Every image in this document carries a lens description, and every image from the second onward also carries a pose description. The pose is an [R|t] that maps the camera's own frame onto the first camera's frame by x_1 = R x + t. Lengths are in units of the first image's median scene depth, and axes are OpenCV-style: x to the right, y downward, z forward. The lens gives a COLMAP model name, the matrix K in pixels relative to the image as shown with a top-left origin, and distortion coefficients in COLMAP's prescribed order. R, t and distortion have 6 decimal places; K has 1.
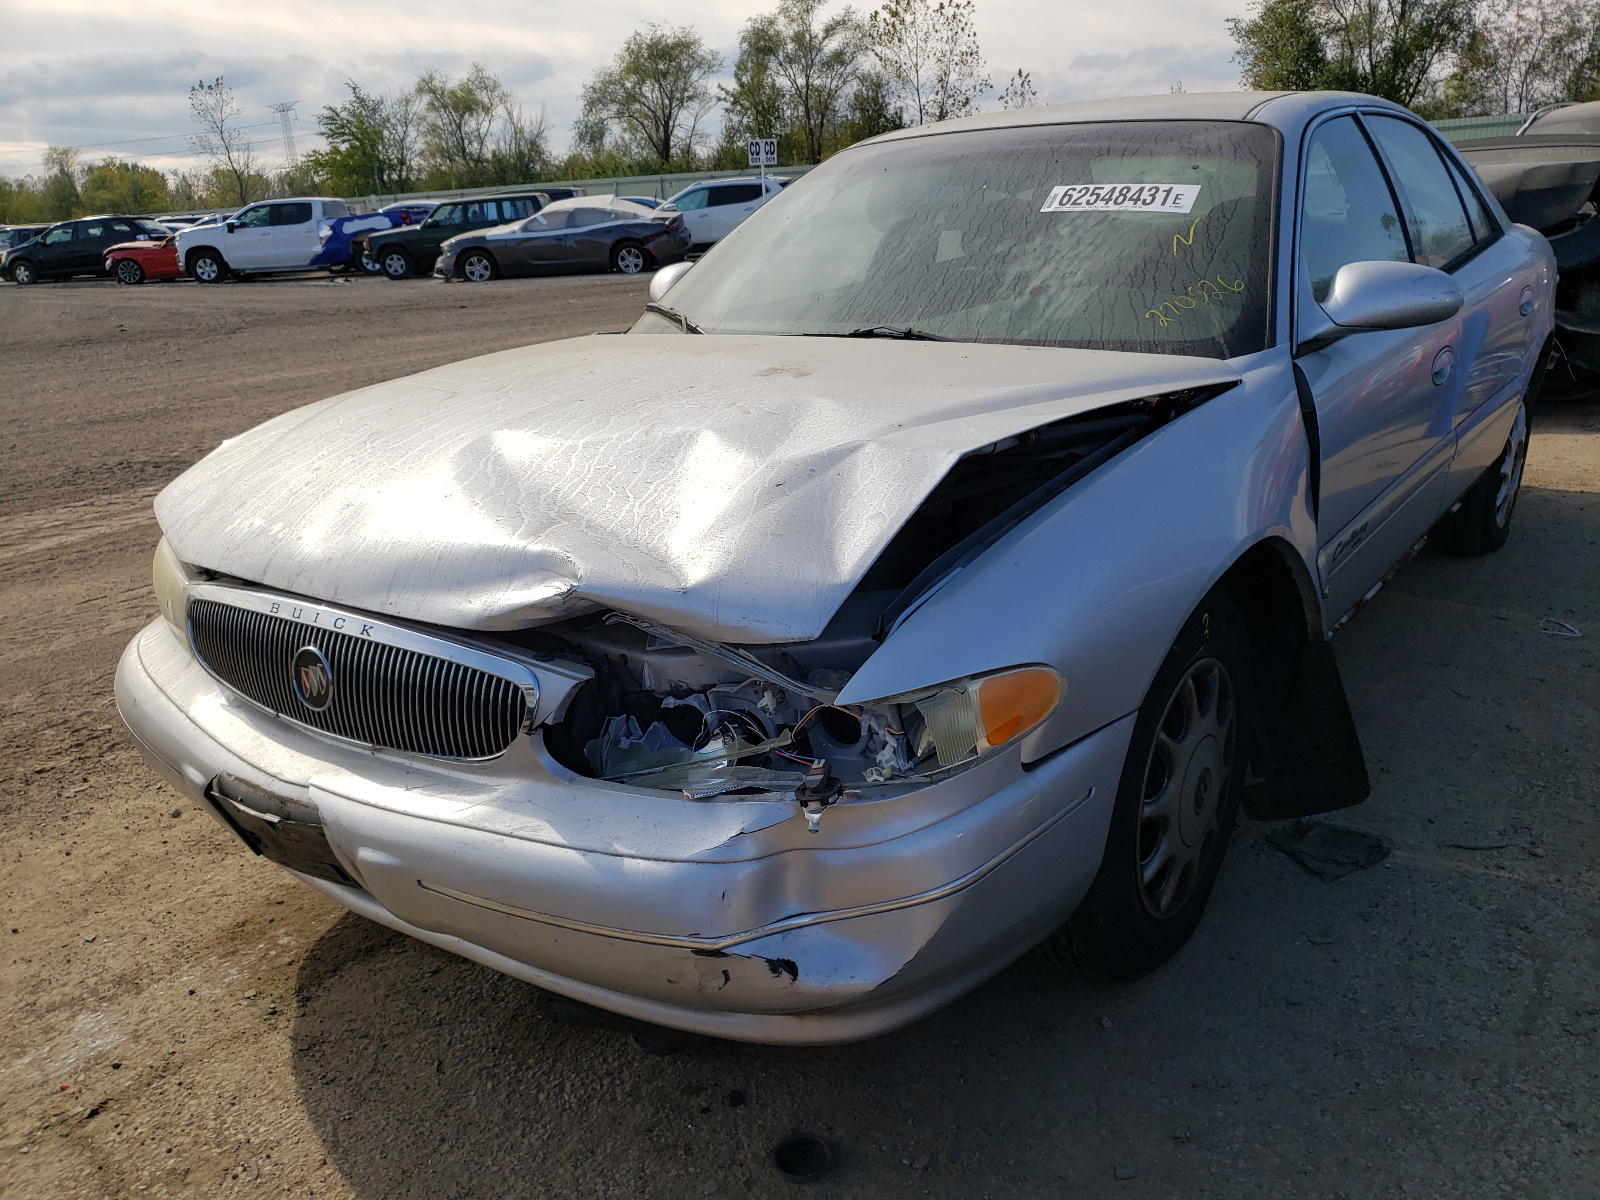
lens RADIAL K [[1292.6, 0, 800.0], [0, 1292.6, 600.0], [0, 0, 1]] dist [0.012329, 0.004120]
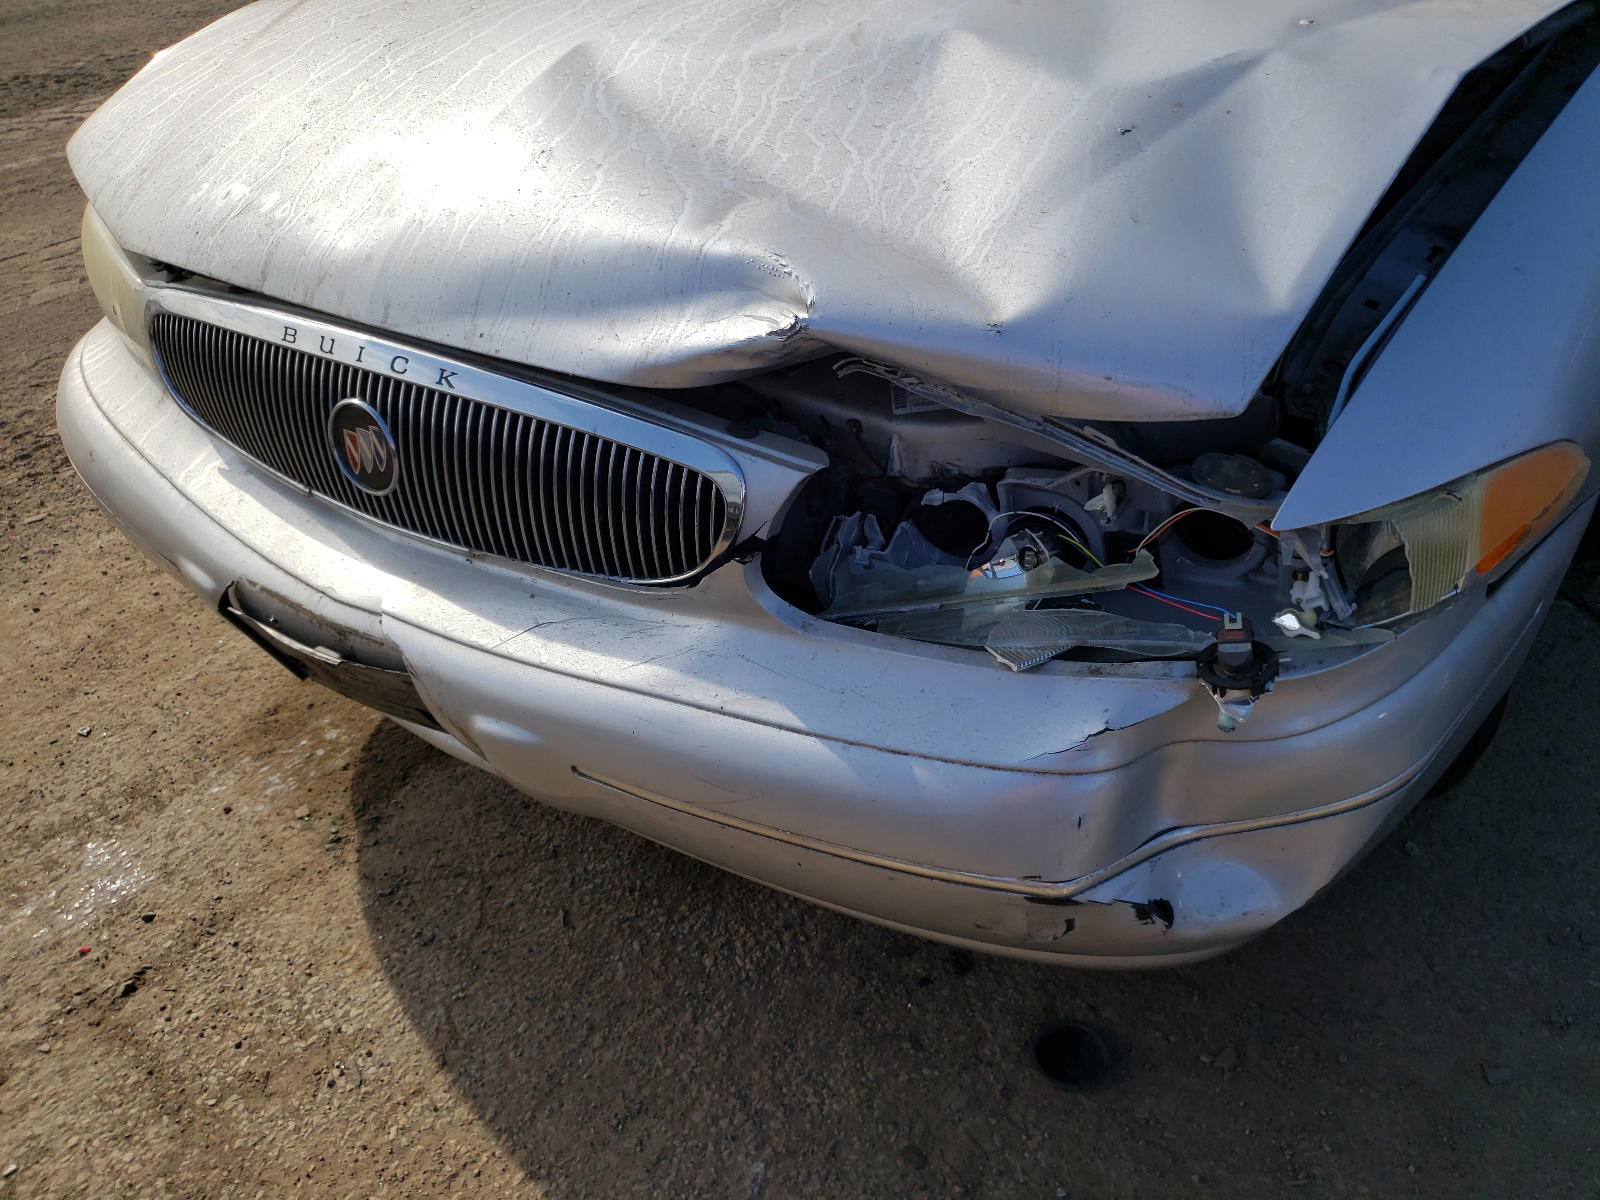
lens RADIAL K [[1251.7, 0, 800.0], [0, 1251.7, 600.0], [0, 0, 1]] dist [0.002330, 0.003400]
pose [[0.999144, -0.016754, 0.037818, -0.170142], [0.005094, 0.957171, 0.289480, -0.045793], [-0.041048, -0.289039, 0.956437, 0.339812]]
